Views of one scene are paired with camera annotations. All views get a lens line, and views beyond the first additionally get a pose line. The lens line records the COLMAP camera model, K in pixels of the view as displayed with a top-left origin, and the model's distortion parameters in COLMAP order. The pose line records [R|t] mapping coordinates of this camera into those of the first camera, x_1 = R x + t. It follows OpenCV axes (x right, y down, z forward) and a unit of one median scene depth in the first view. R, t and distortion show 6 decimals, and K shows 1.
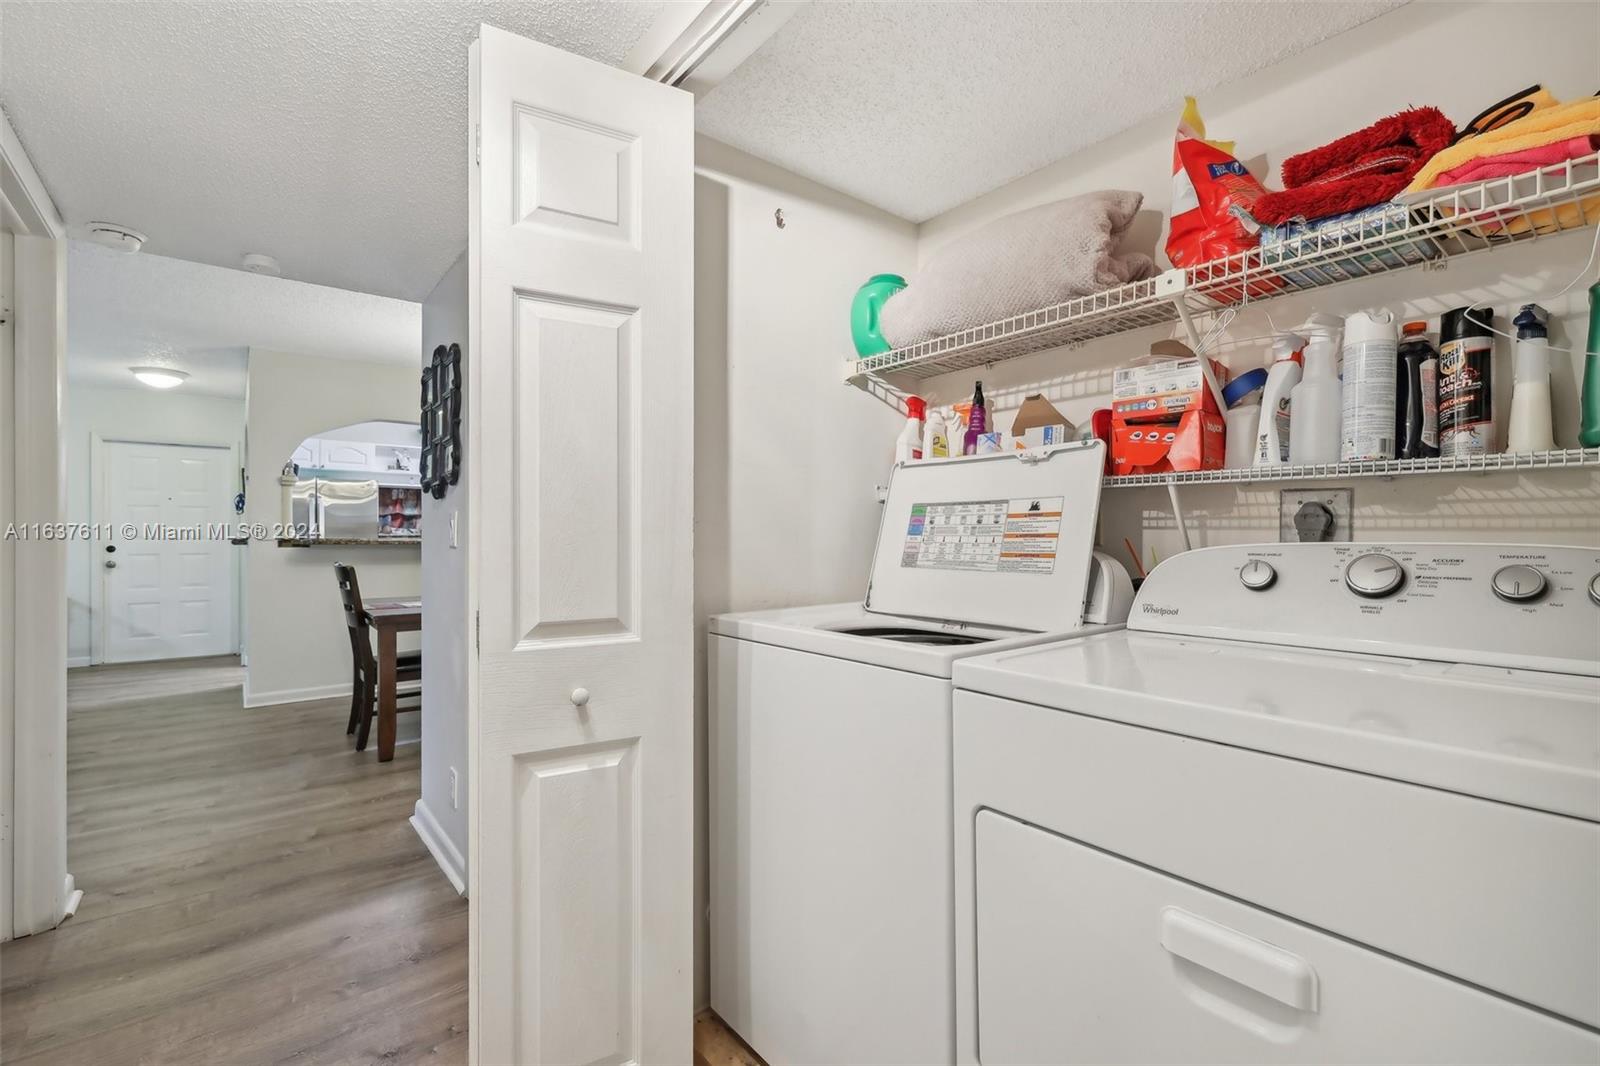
lens RADIAL K [[694.4, 0, 770.4], [0, 694.4, 533.9], [0, 0, 1]] dist [-0.004095, 0.002116]
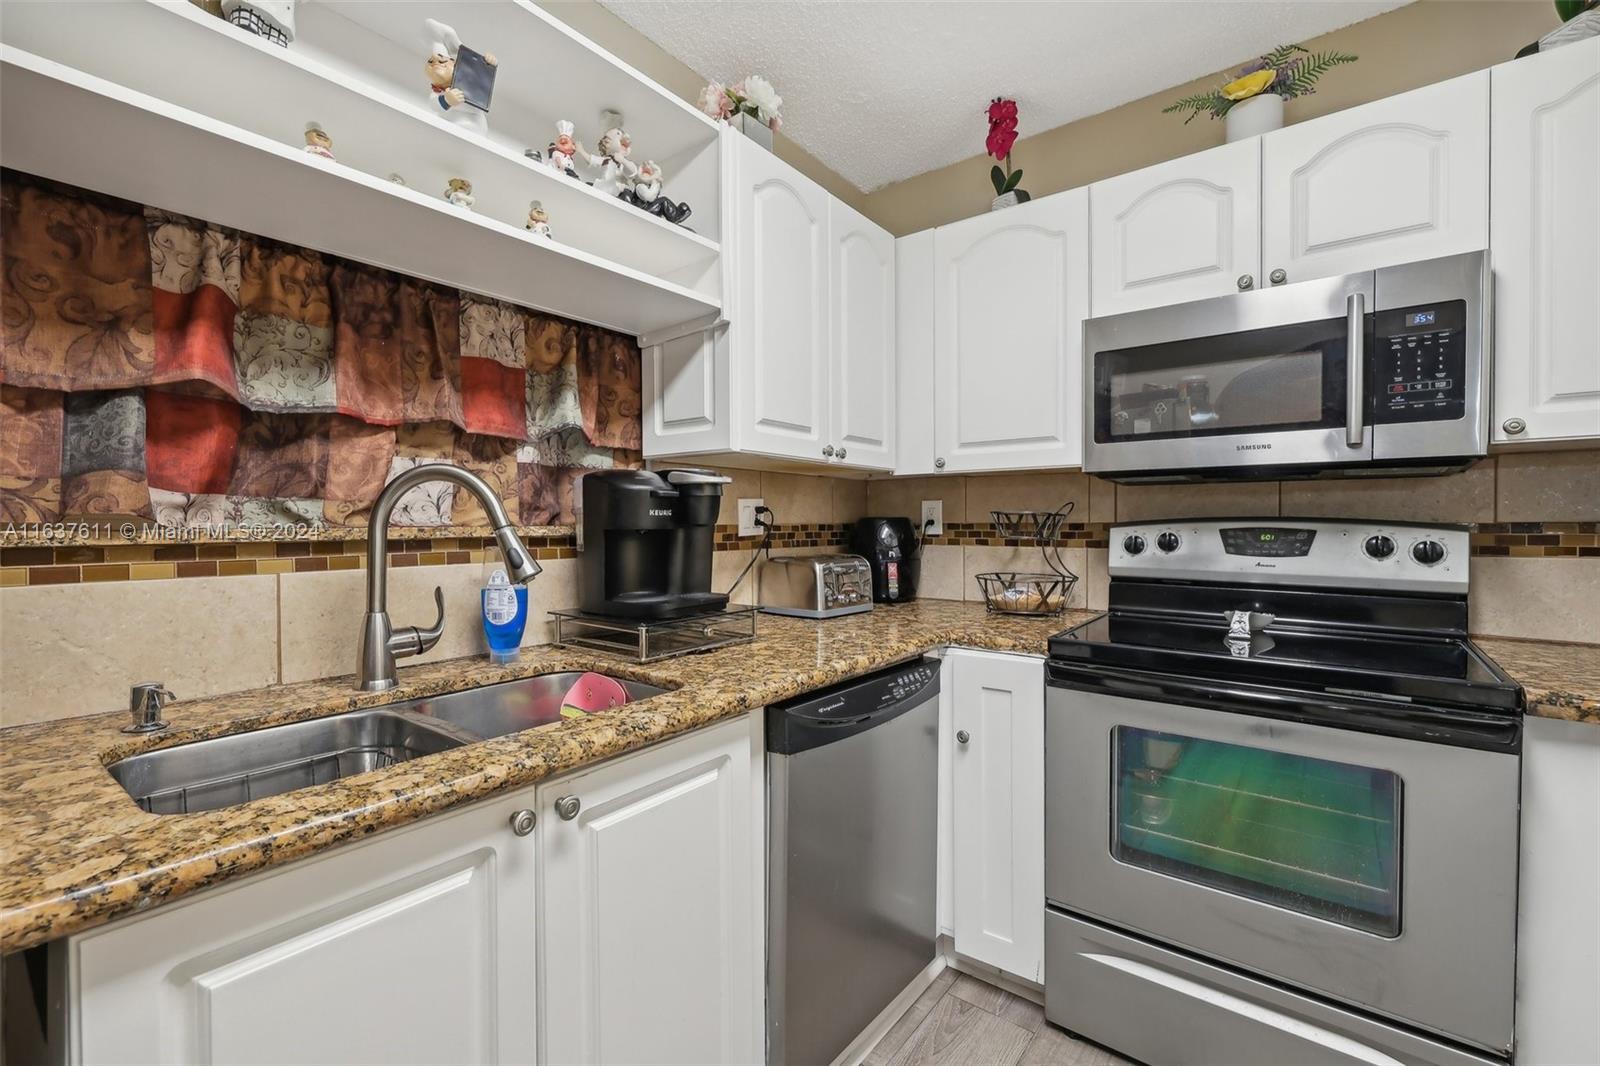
lens RADIAL K [[694.4, 0, 784.6], [0, 694.4, 531.9], [0, 0, 1]] dist [-0.004095, 0.002116]
pose [[0.974584, -0.007088, 0.223911, -0.450173], [0.004219, 0.999903, 0.013292, -0.001396], [-0.223984, -0.012010, 0.974519, 0.830348]]
